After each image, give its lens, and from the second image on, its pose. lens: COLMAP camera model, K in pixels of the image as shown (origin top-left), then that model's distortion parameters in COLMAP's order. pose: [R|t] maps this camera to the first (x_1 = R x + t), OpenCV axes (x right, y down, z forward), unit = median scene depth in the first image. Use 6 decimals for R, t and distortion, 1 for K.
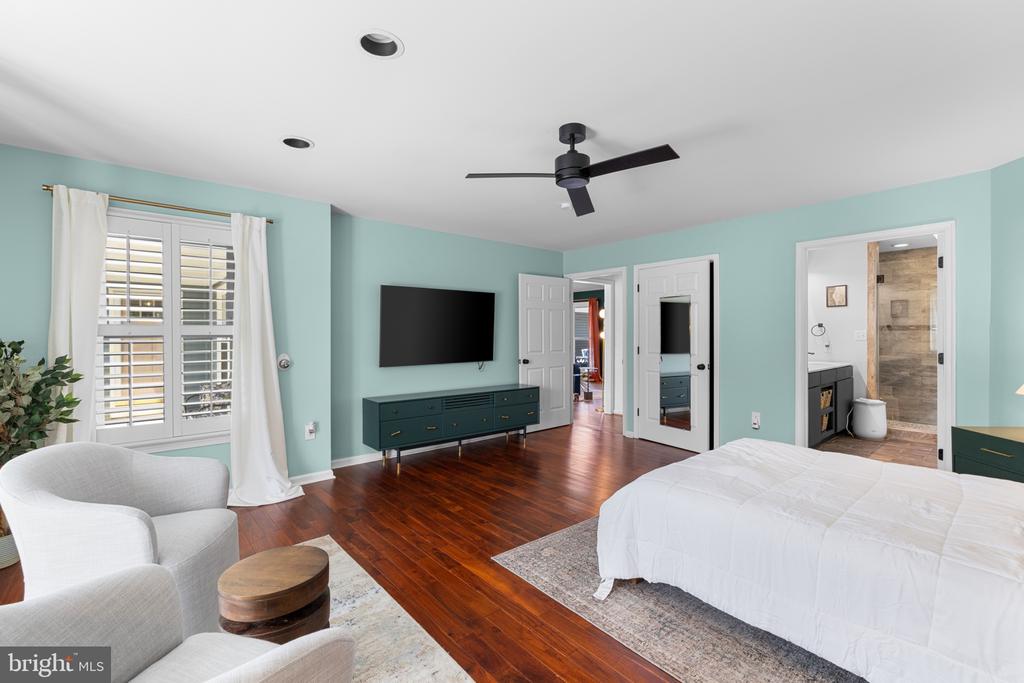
lens RADIAL K [[442.0, 0, 510.1], [0, 442.0, 339.4], [0, 0, 1]] dist [0.000873, 0.000448]
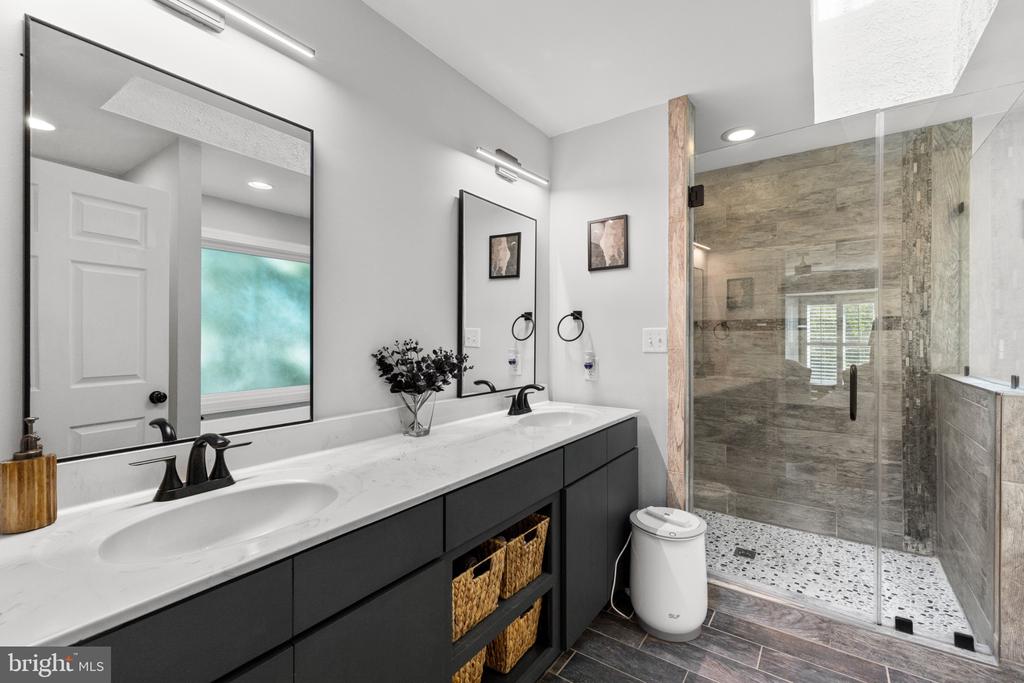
lens RADIAL K [[442.0, 0, 513.4], [0, 442.0, 340.3], [0, 0, 1]] dist [0.000873, 0.000448]
pose [[0.970714, 0.002291, 0.240227, 0.548528], [-0.001228, 0.999989, -0.004572, -0.006861], [-0.240235, 0.004143, 0.970706, 0.616791]]
